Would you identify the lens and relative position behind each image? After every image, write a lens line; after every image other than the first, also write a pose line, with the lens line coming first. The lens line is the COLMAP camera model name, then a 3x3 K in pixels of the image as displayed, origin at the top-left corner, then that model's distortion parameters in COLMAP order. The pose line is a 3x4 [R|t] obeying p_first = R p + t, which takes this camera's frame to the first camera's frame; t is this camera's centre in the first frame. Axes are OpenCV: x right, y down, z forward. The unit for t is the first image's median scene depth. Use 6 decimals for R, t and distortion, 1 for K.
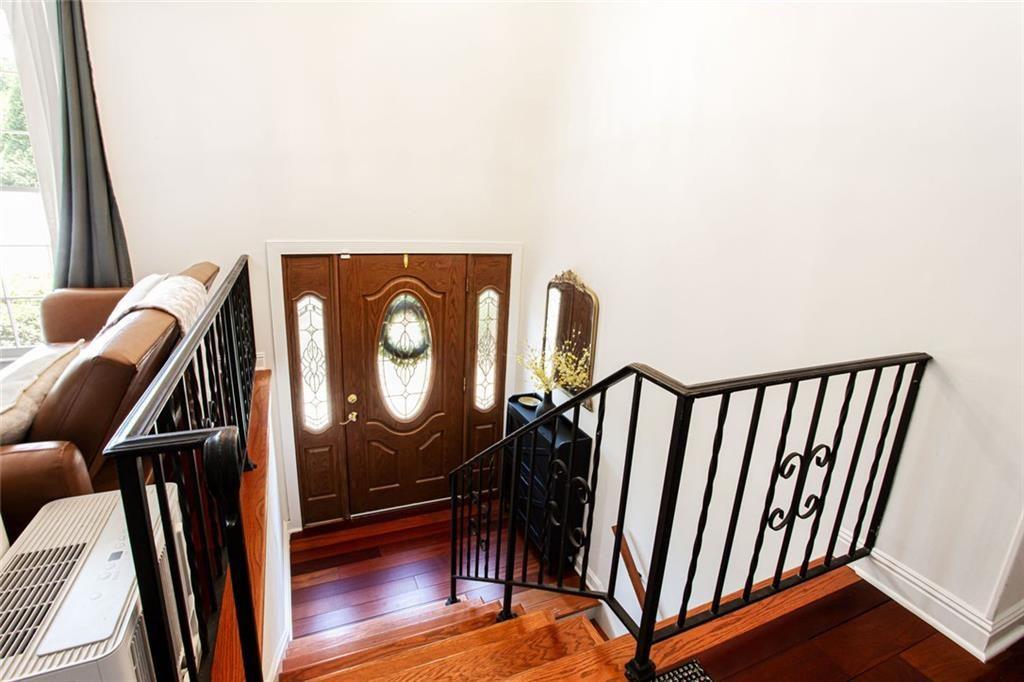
lens RADIAL K [[495.9, 0, 504.5], [0, 495.9, 338.1], [0, 0, 1]] dist [-0.068874, 0.035174]
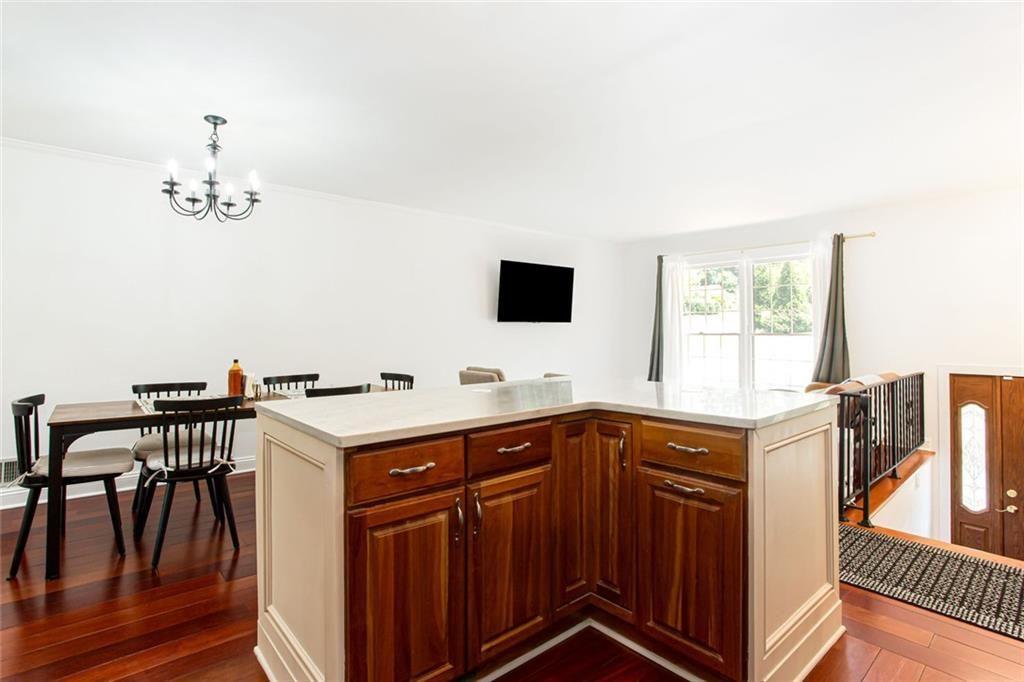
lens RADIAL K [[495.9, 0, 504.5], [0, 495.9, 338.1], [0, 0, 1]] dist [-0.068874, 0.035174]
pose [[0.294590, -0.029038, -0.955182, 0.522022], [-0.238722, 0.965612, -0.102980, 0.191430], [0.925326, 0.258360, 0.277528, -0.666830]]
